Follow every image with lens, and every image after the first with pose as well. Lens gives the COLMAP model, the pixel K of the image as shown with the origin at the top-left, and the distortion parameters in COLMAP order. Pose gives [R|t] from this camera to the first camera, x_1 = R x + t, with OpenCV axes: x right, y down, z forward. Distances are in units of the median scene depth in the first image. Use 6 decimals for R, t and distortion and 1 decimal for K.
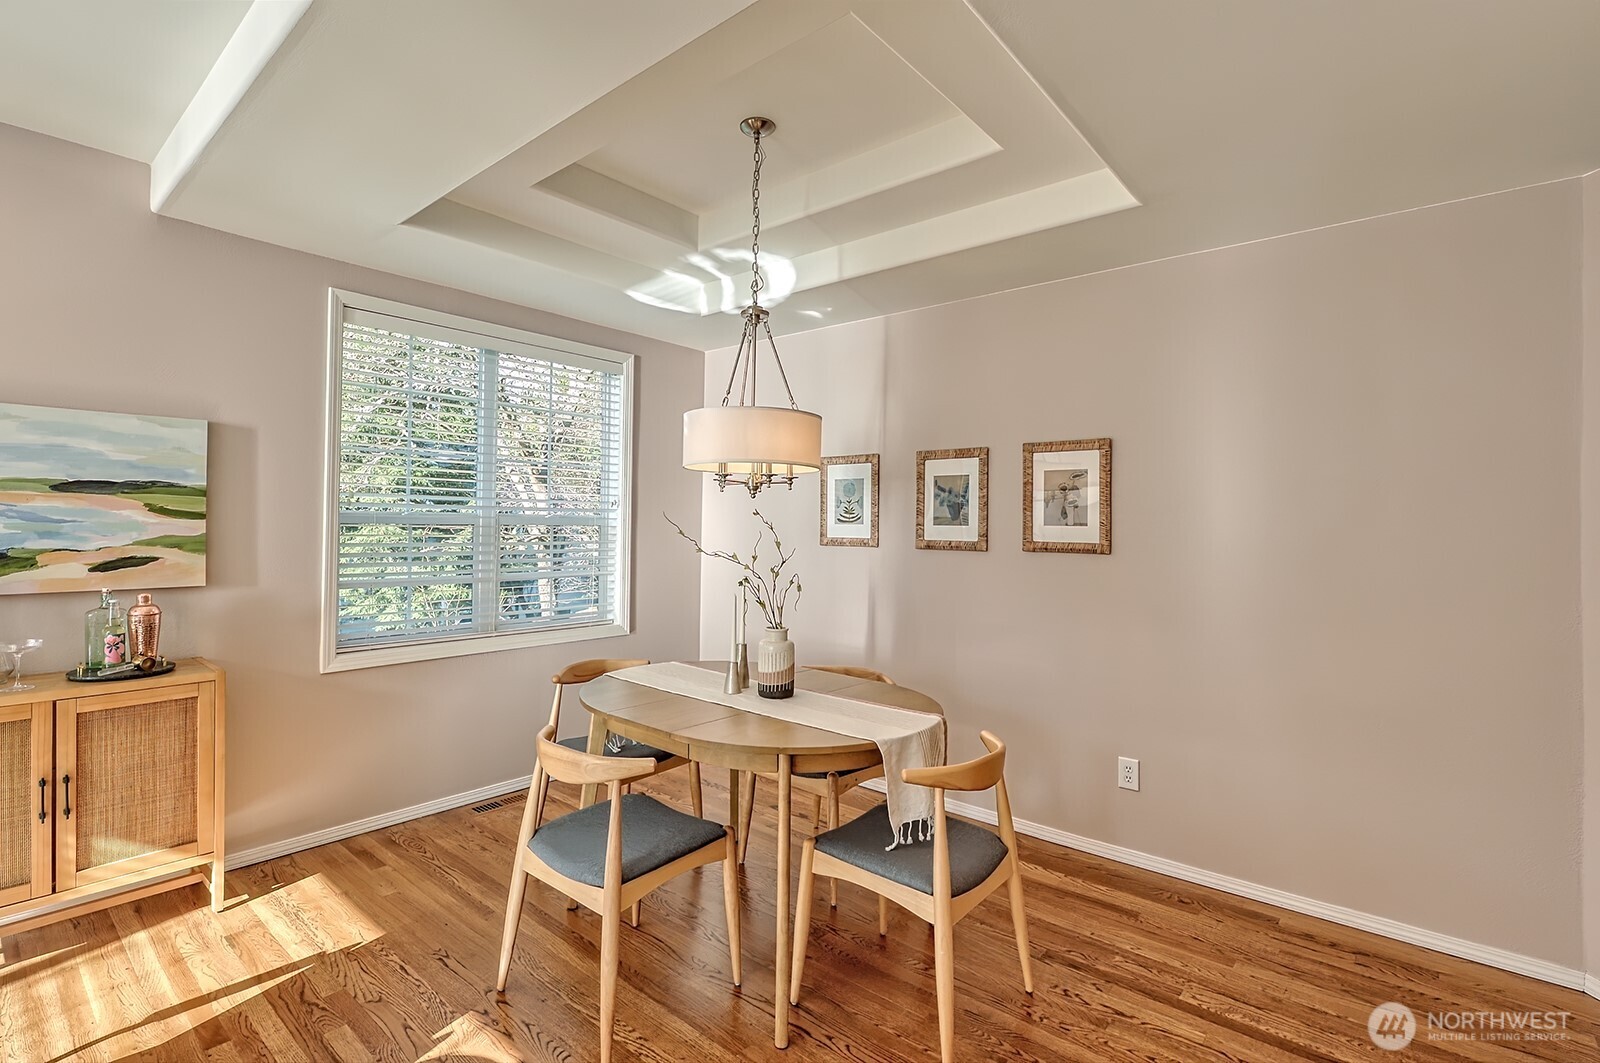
lens RADIAL K [[737.0, 0, 807.6], [0, 737.0, 524.3], [0, 0, 1]] dist [-0.012899, -0.002689]
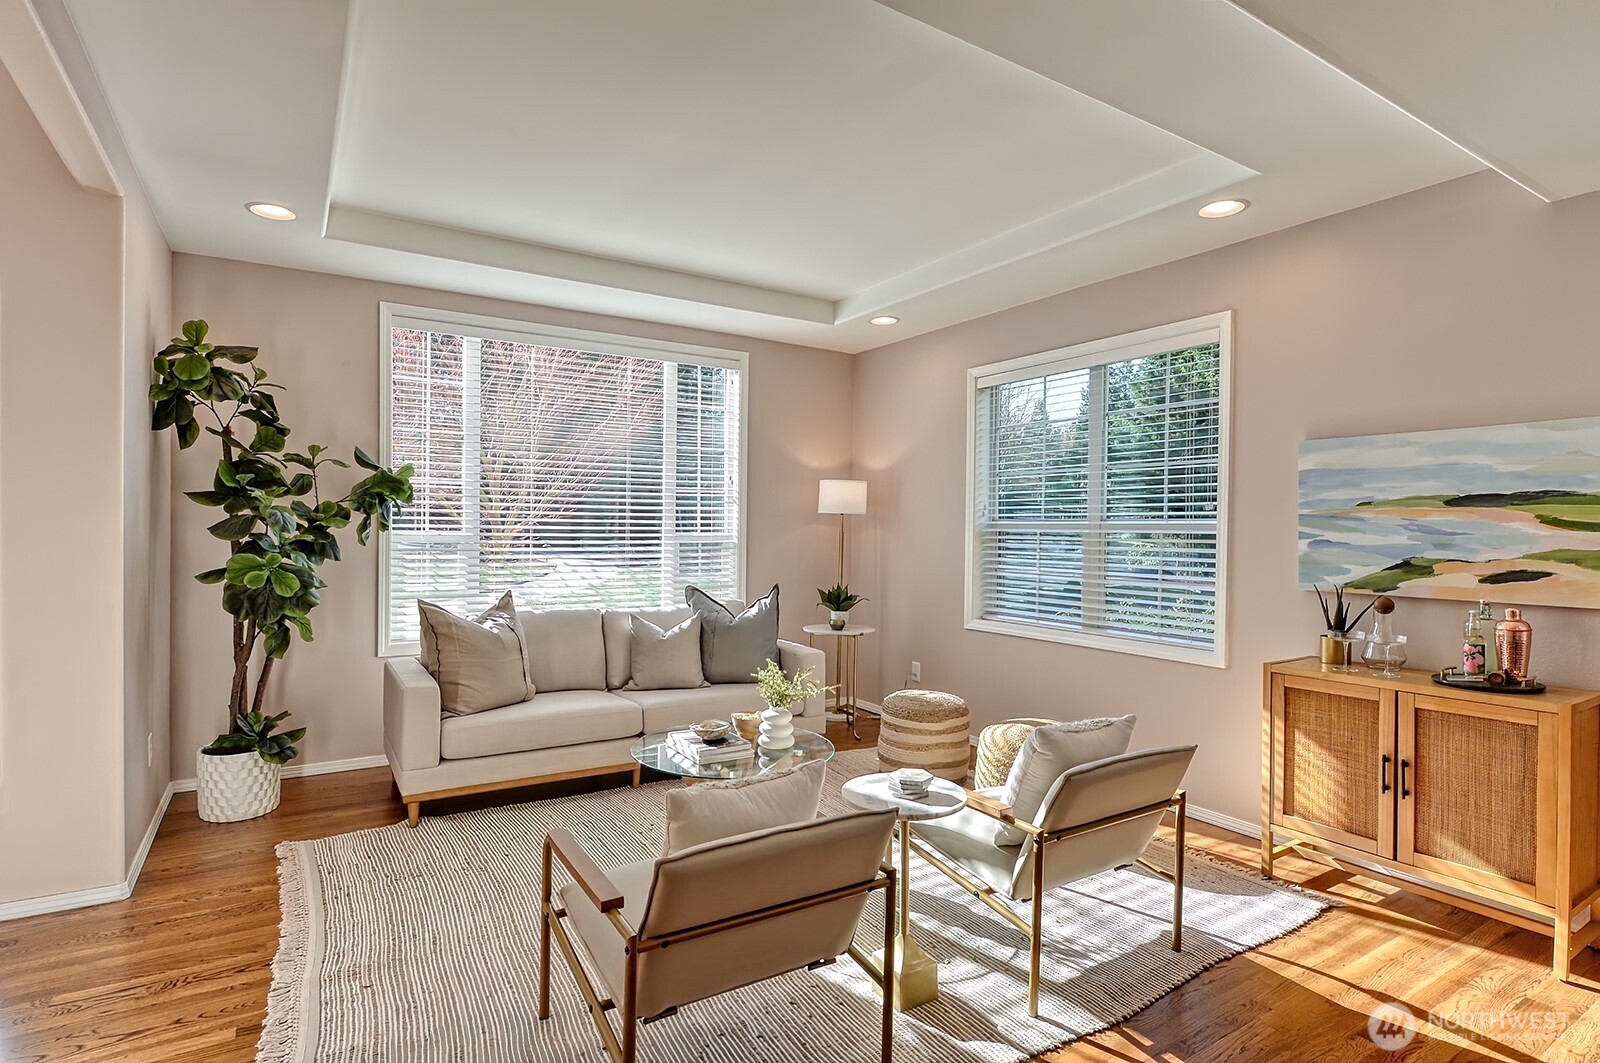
lens RADIAL K [[815.1, 0, 813.9], [0, 815.1, 529.6], [0, 0, 1]] dist [-0.006361, -0.001554]
pose [[-0.304568, -0.009735, -0.952441, 0.386973], [-0.008020, 0.999939, -0.007656, 0.006257], [0.952457, 0.005307, -0.304627, 0.435882]]
